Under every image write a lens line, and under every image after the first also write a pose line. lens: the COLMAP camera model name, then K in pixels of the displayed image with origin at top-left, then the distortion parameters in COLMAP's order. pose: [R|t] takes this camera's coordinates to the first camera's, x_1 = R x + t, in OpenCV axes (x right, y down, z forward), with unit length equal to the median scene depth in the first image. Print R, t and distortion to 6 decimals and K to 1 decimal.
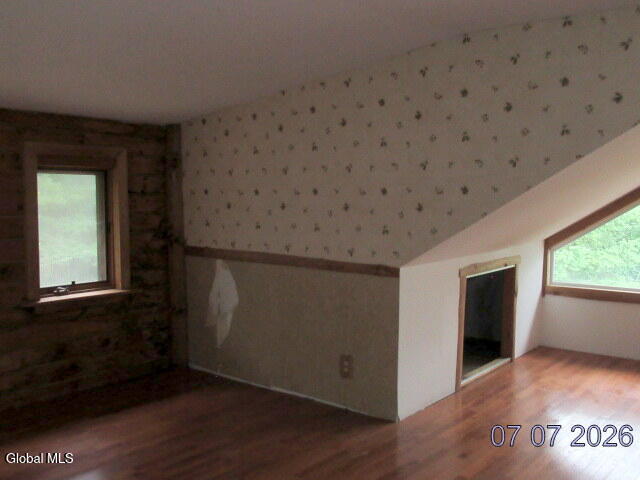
lens RADIAL K [[643.7, 0, 317.9], [0, 643.7, 233.5], [0, 0, 1]] dist [-0.017424, 0.000000]
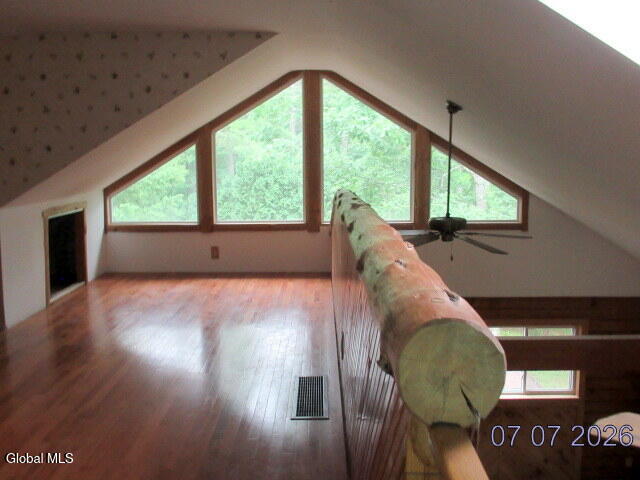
lens RADIAL K [[643.7, 0, 316.8], [0, 643.7, 237.4], [0, 0, 1]] dist [-0.017424, 0.000000]
pose [[0.780830, -0.085394, 0.618880, -0.287045], [0.047677, 0.995870, 0.077258, 0.066016], [-0.622922, -0.030819, 0.781677, -0.664100]]
